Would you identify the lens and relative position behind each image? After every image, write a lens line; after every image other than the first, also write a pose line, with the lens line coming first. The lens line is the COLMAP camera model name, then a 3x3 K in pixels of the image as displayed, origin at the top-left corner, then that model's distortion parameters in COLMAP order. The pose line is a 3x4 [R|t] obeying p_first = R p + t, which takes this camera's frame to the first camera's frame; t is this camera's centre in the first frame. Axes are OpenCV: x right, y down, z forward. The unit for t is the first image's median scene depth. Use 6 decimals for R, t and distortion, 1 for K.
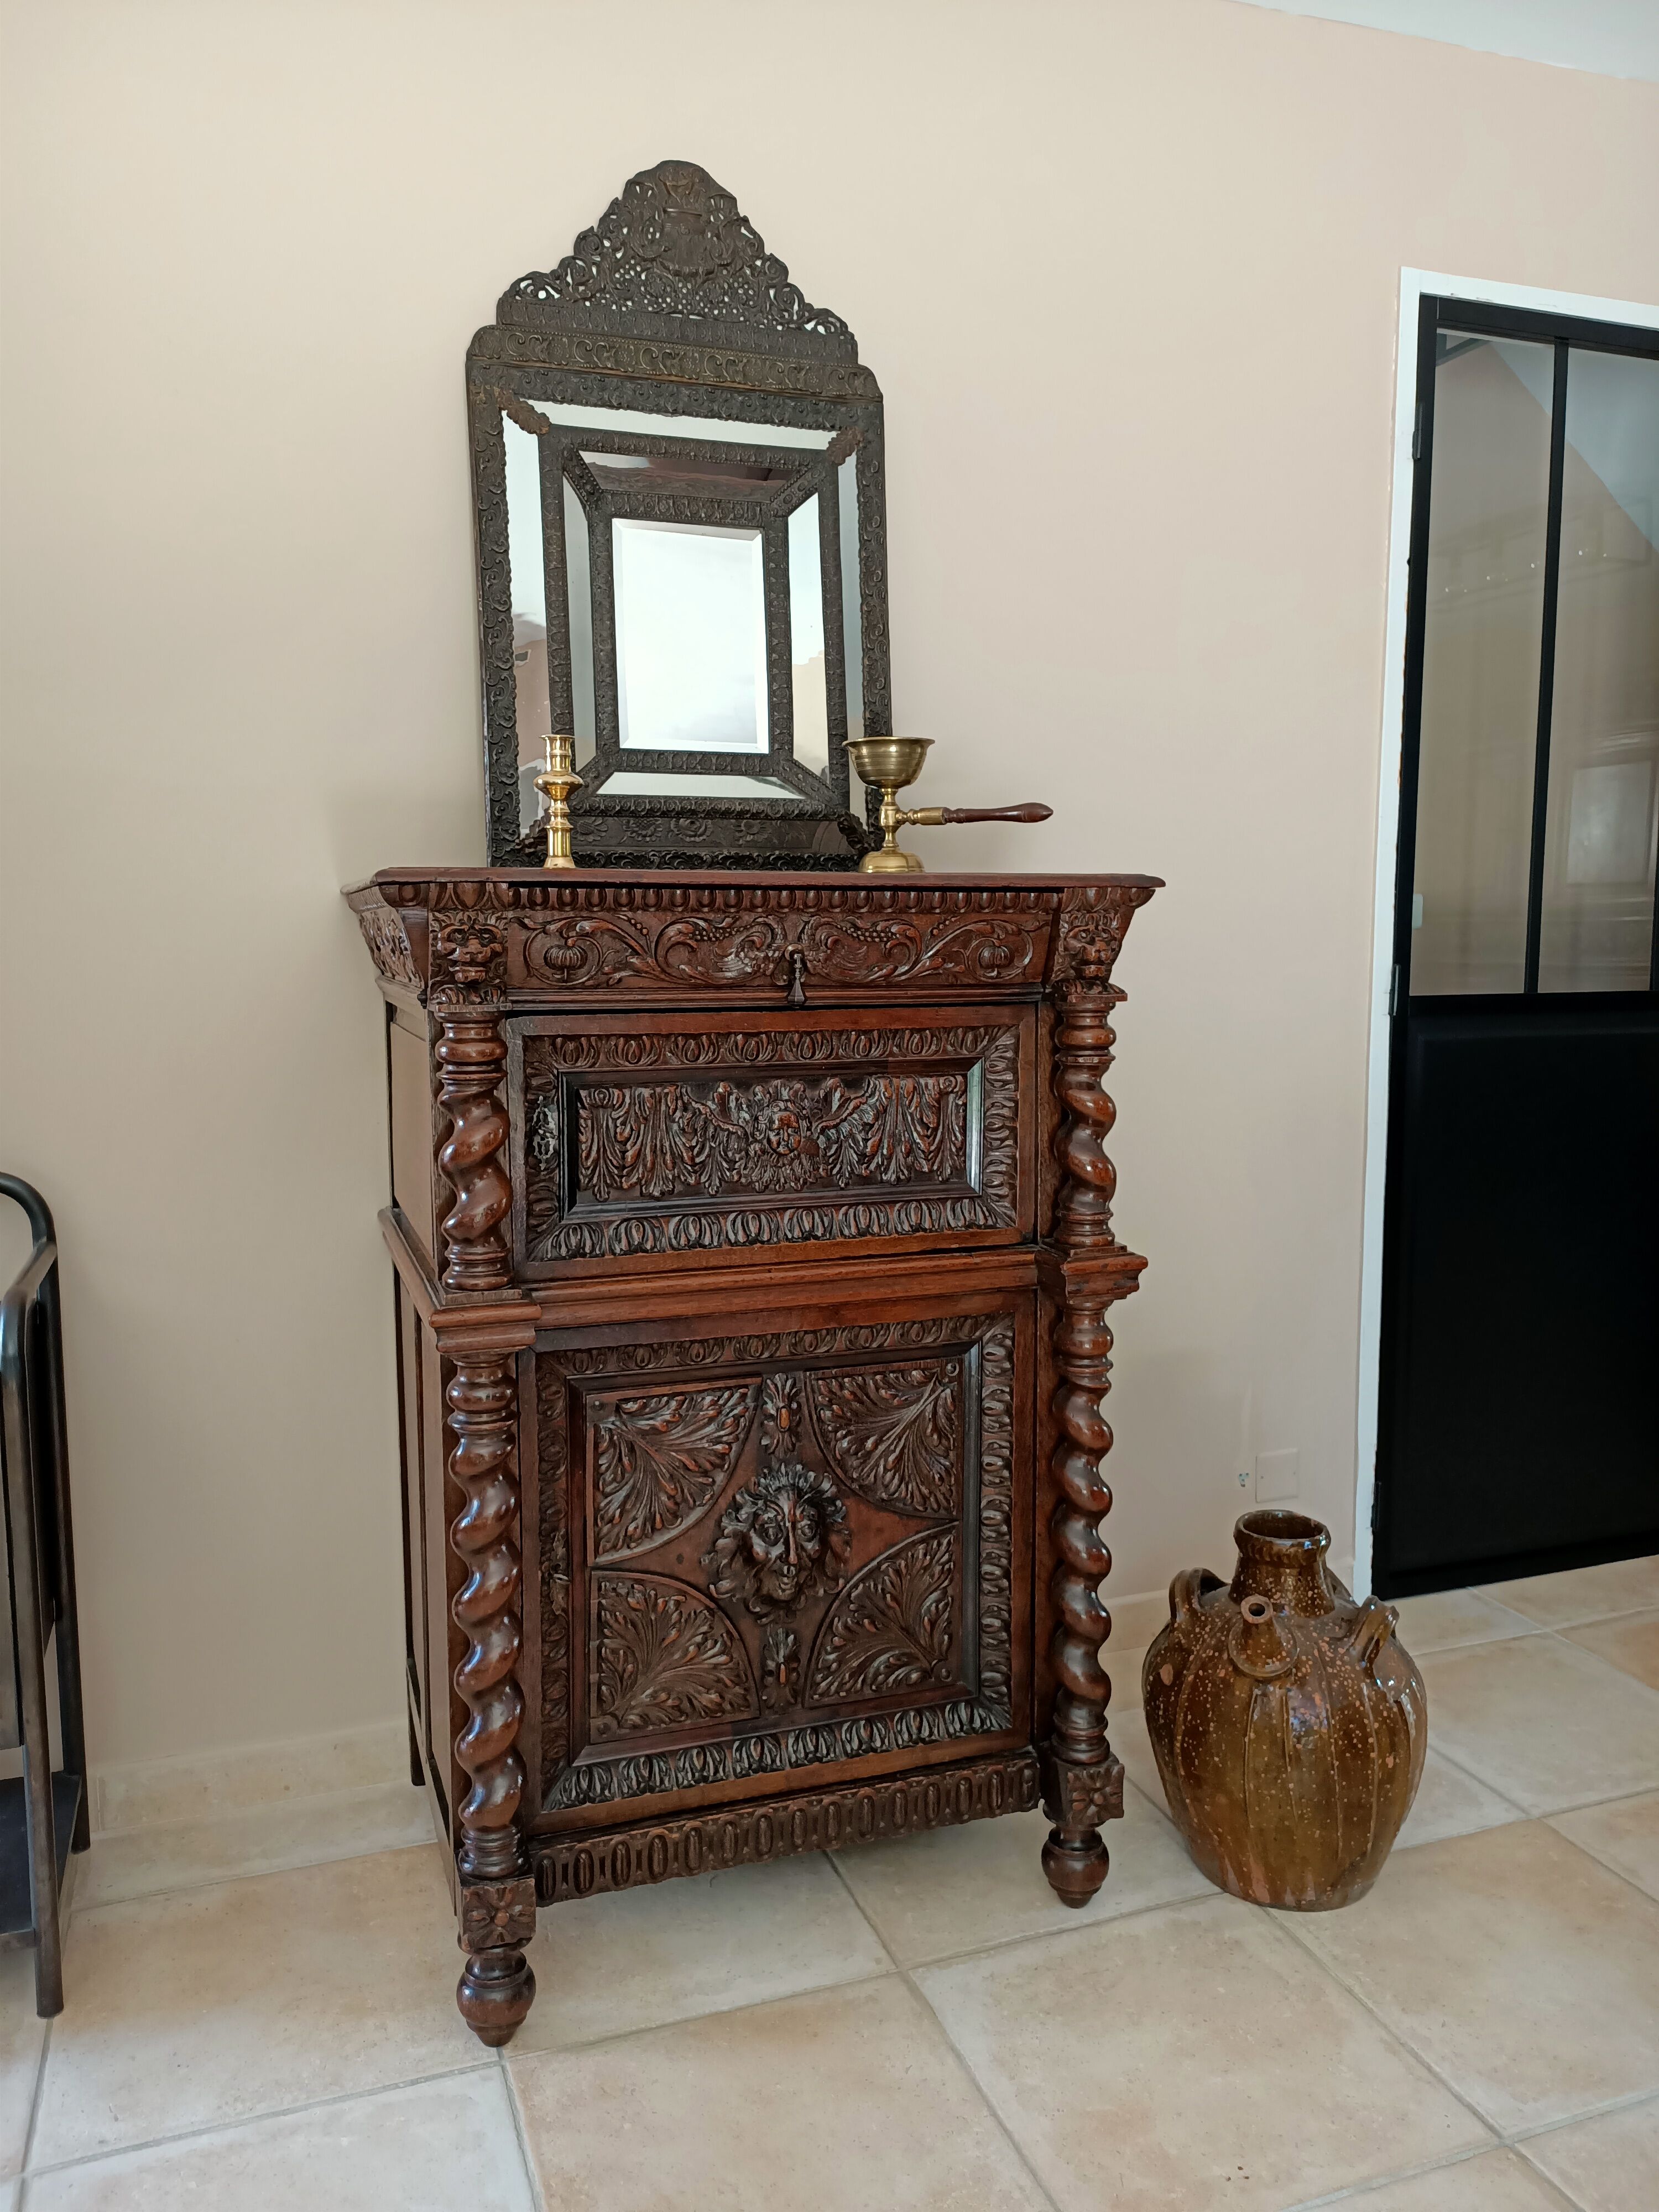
lens RADIAL K [[1648.9, 0, 829.5], [0, 1648.9, 1106.0], [0, 0, 1]] dist [0.047313, -0.056235]
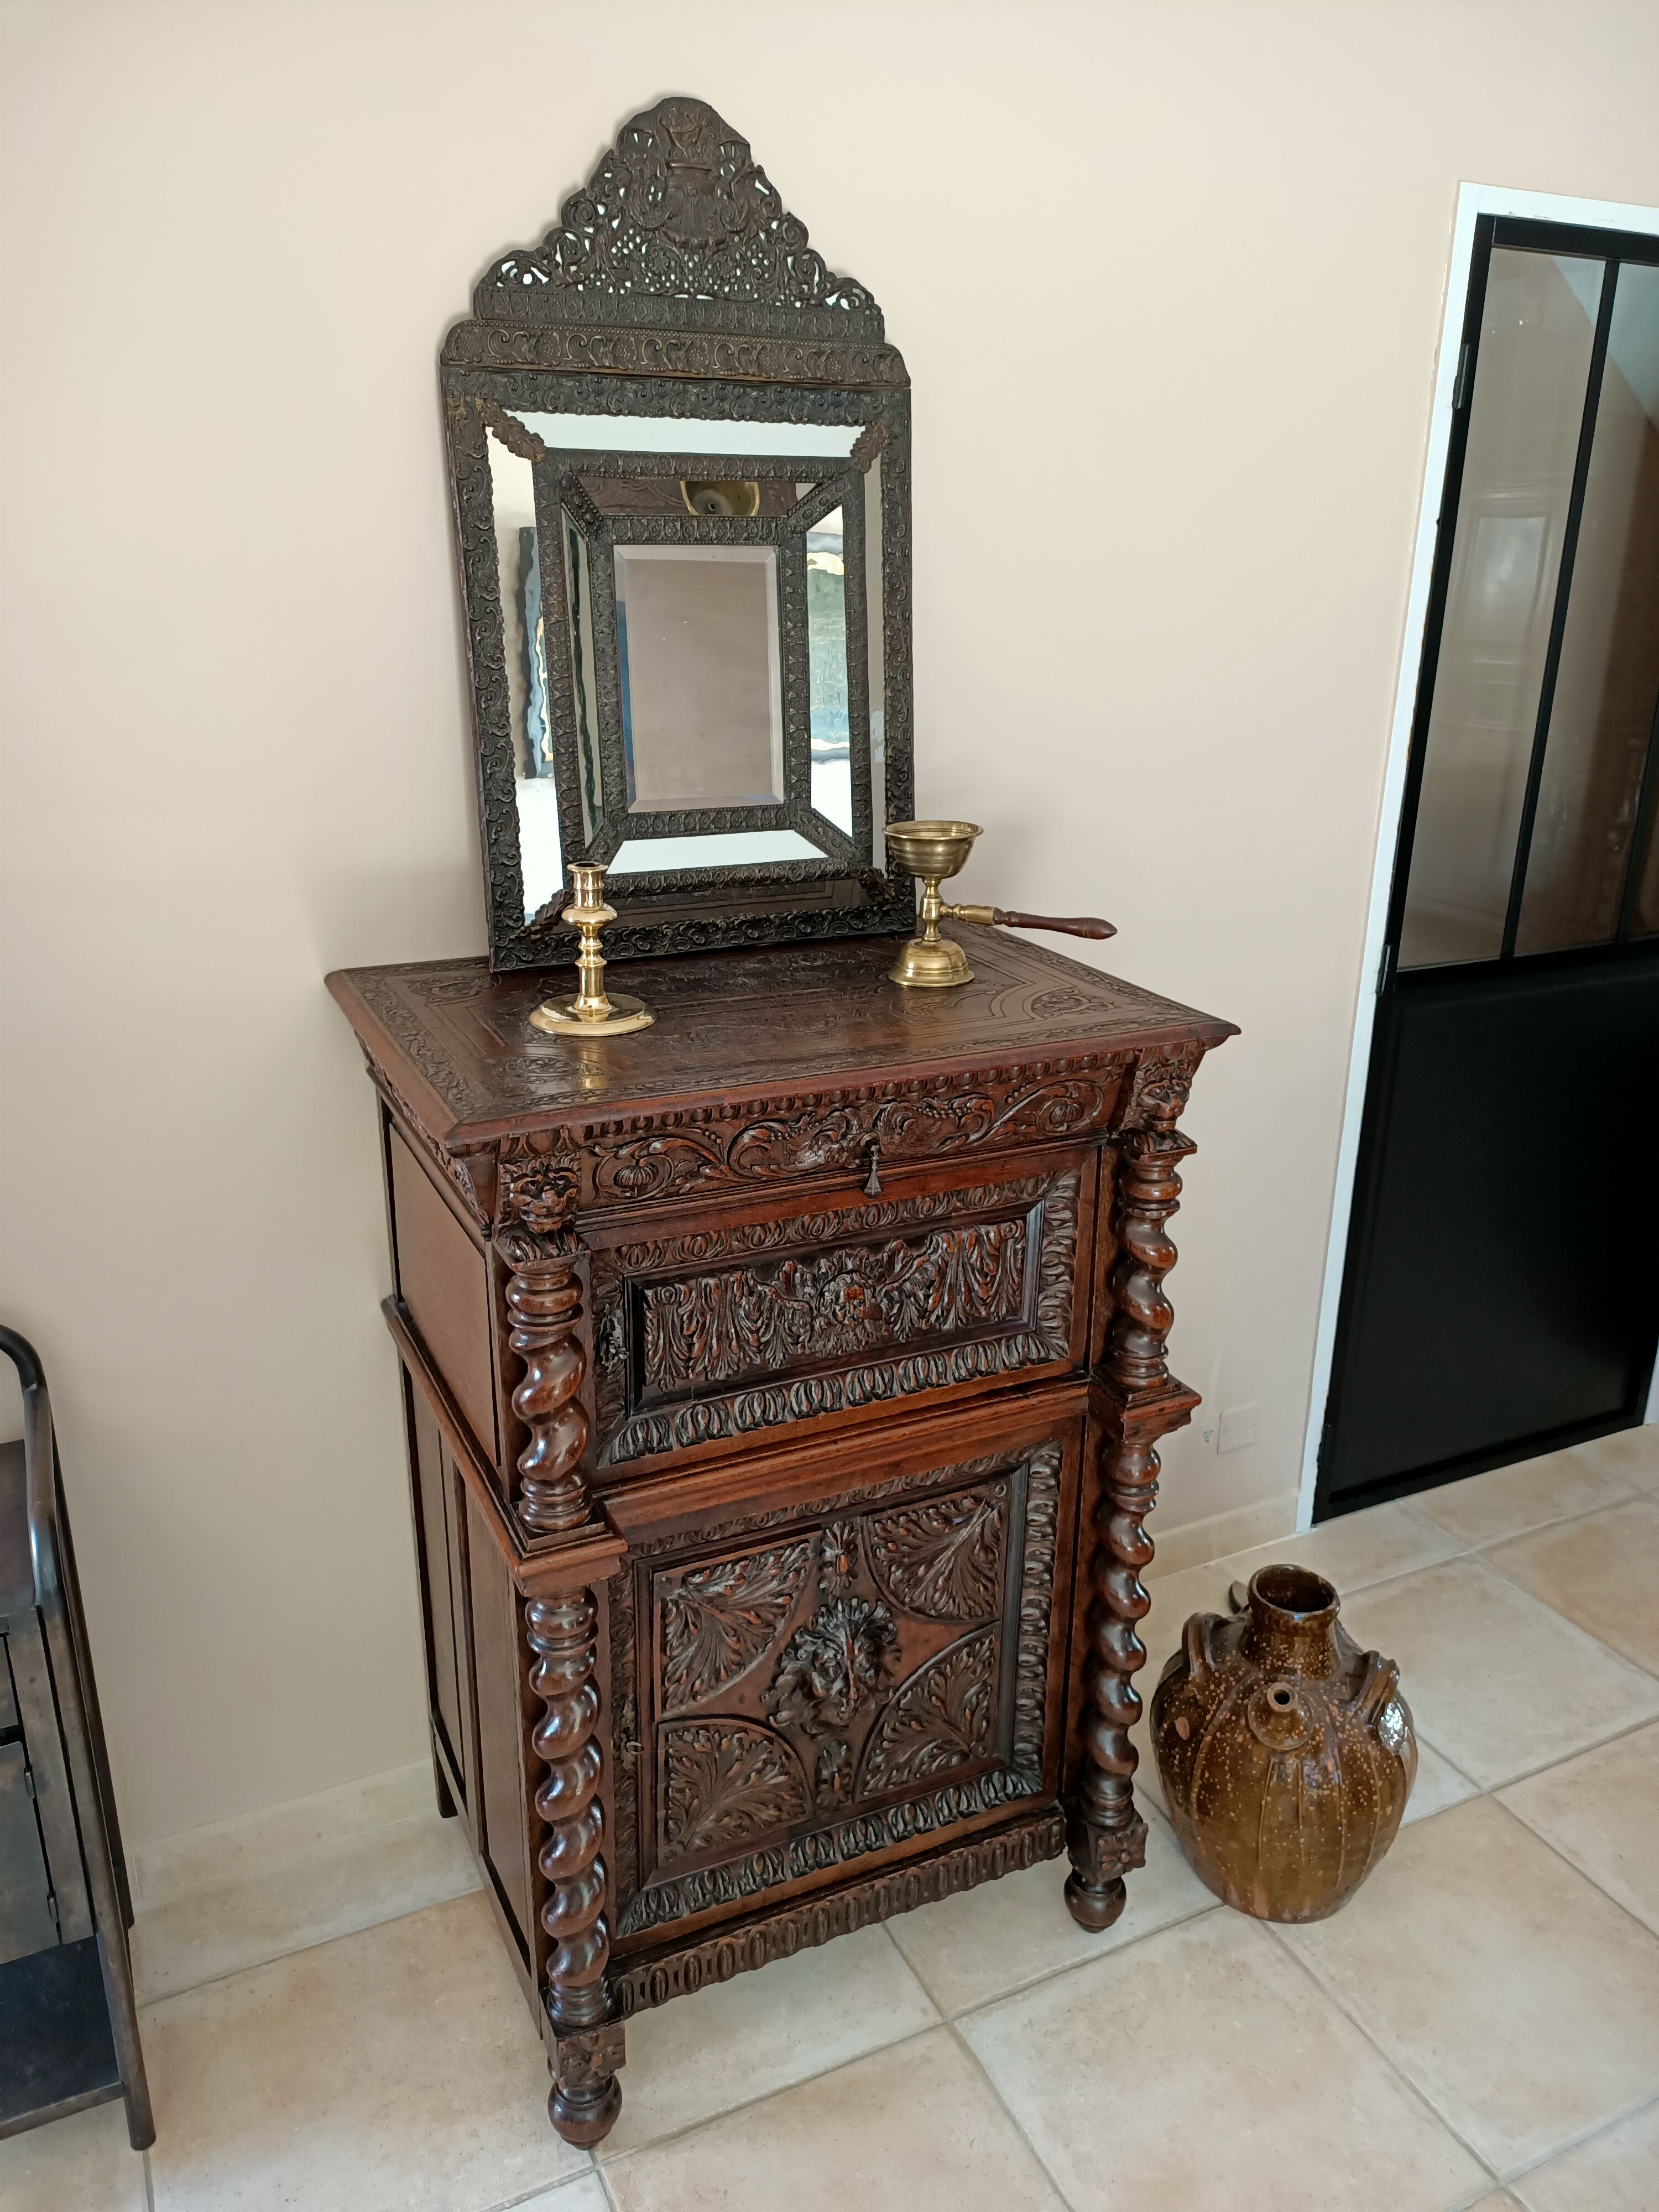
lens RADIAL K [[1648.9, 0, 829.5], [0, 1648.9, 1106.0], [0, 0, 1]] dist [0.047313, -0.056235]
pose [[0.994152, -0.021858, 0.105754, -0.132021], [-0.002069, 0.975265, 0.221029, -0.295475], [-0.107969, -0.219955, 0.969517, 0.087331]]
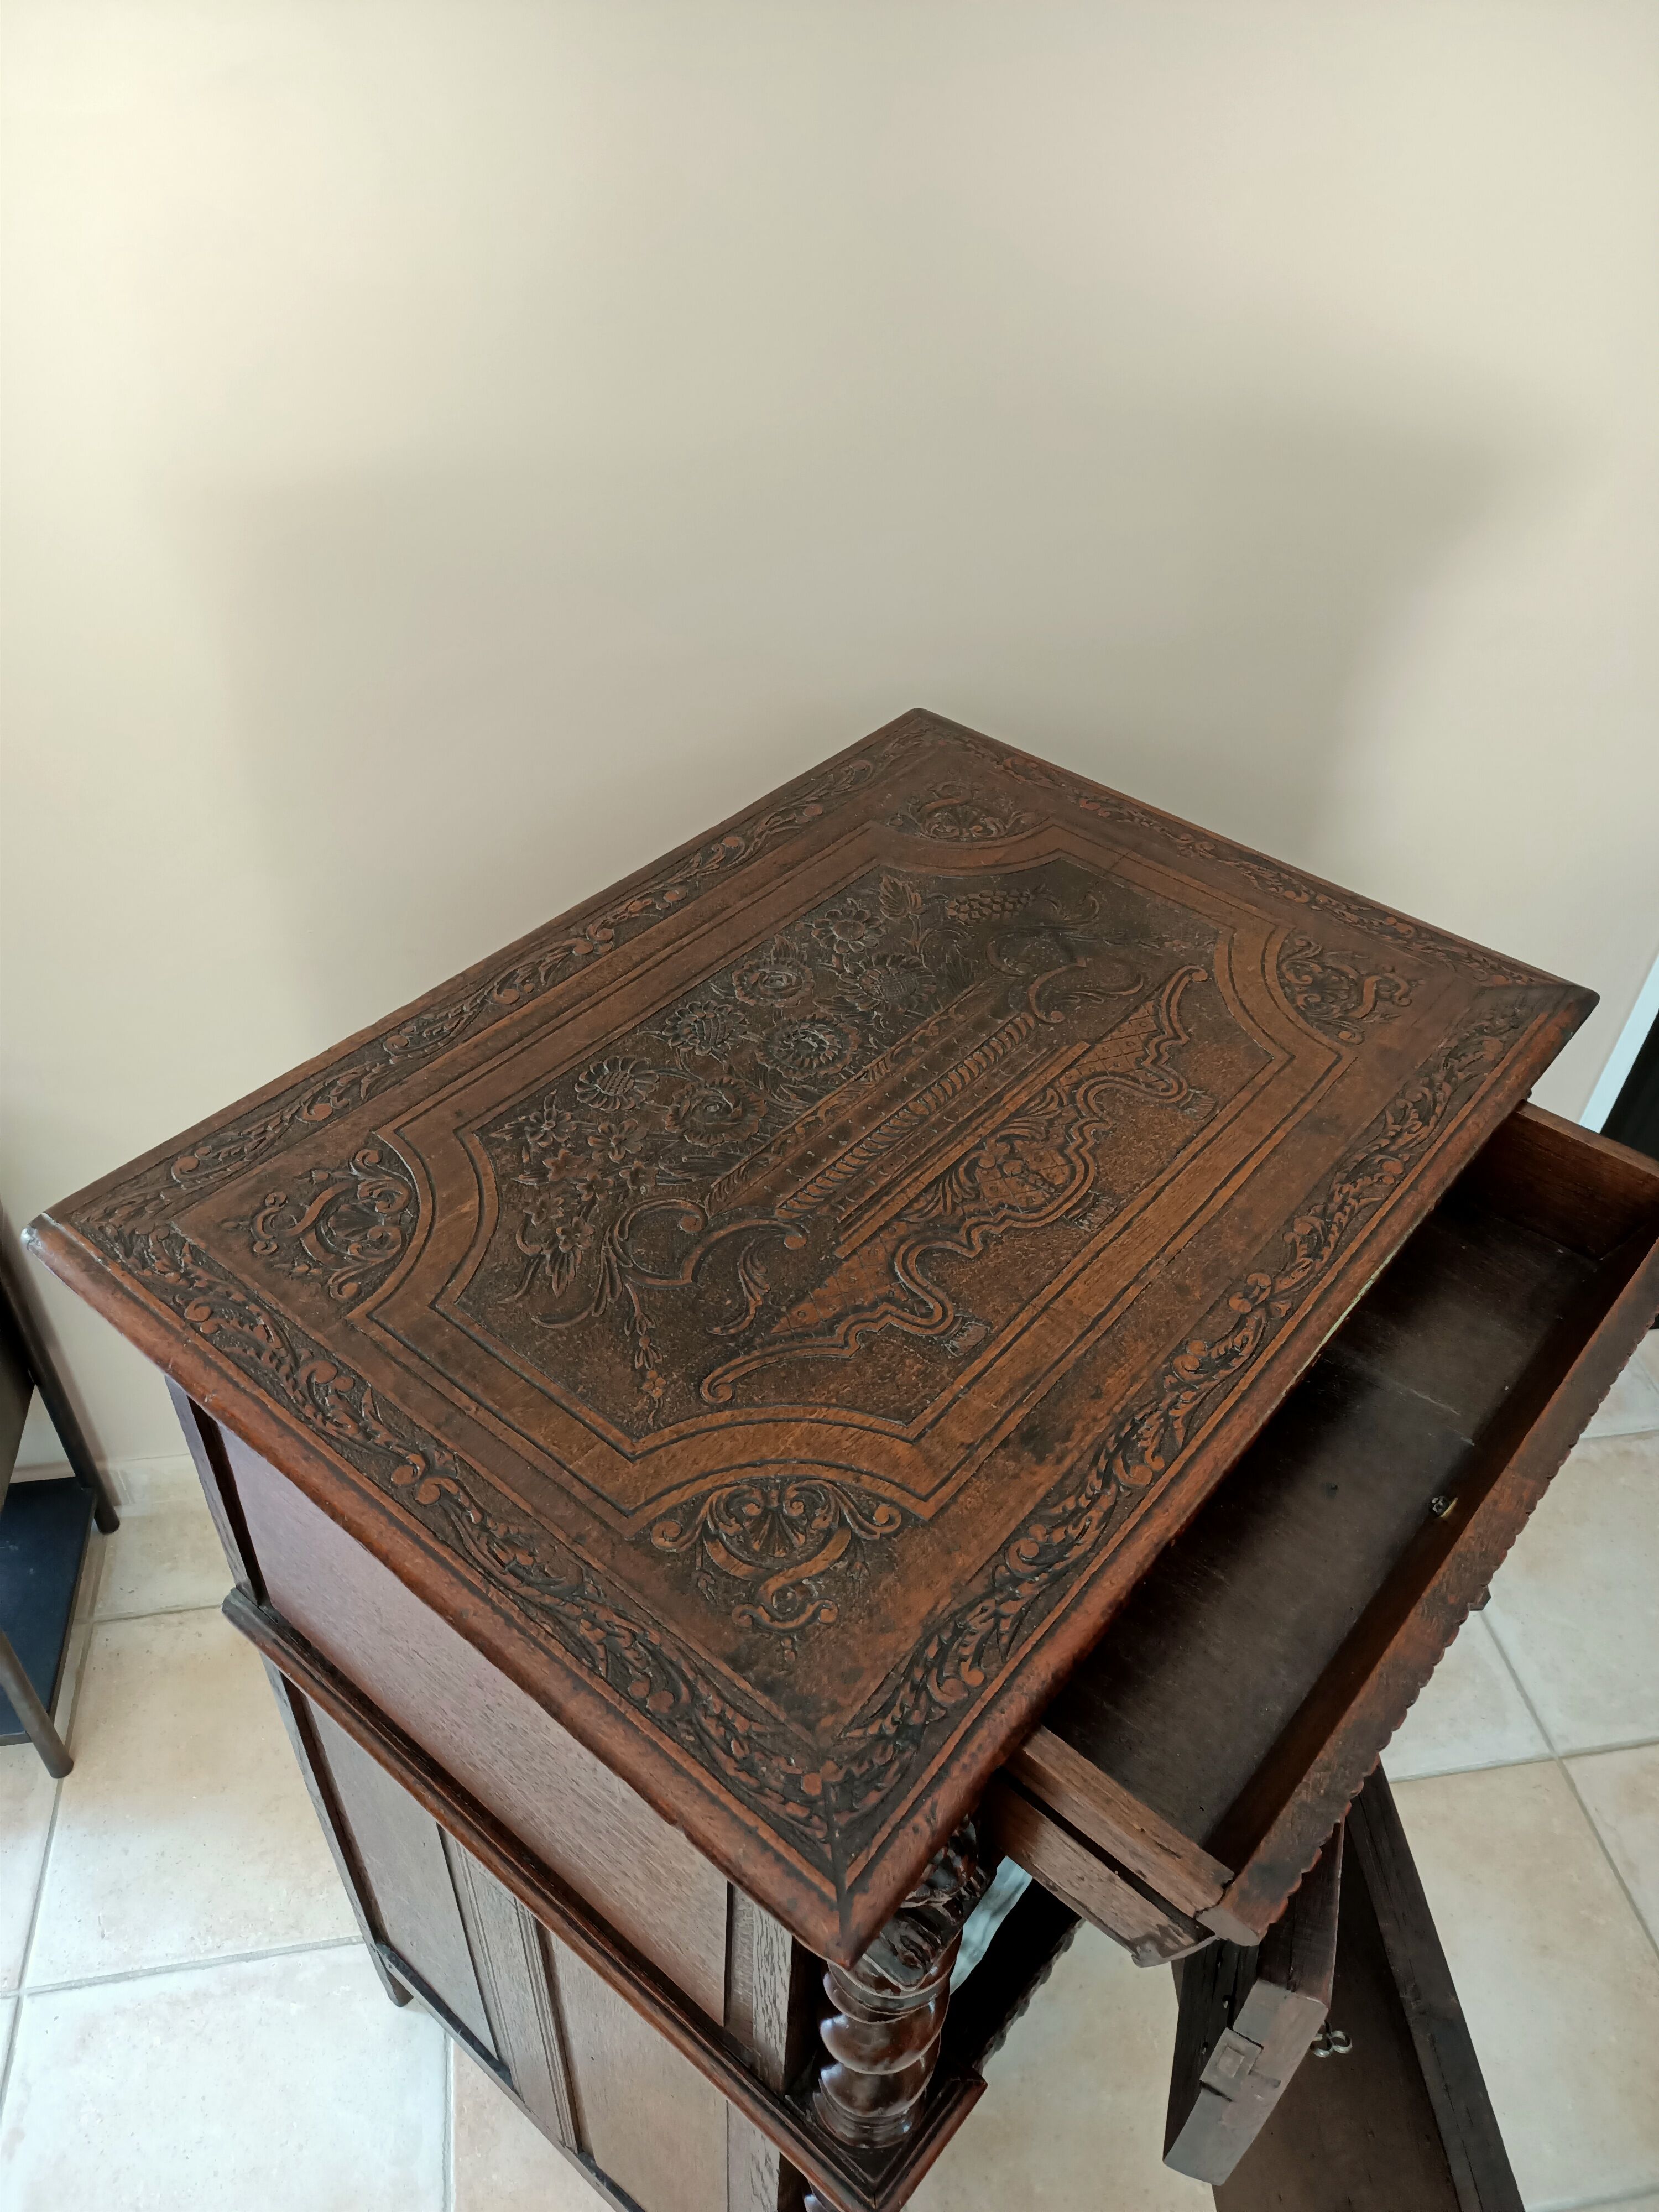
lens RADIAL K [[1648.9, 0, 829.5], [0, 1648.9, 1106.0], [0, 0, 1]] dist [0.047313, -0.056235]
pose [[0.982719, 0.151554, -0.106272, 0.071660], [-0.063940, 0.816729, 0.573467, -0.441826], [0.173707, -0.556762, 0.812306, 0.419066]]
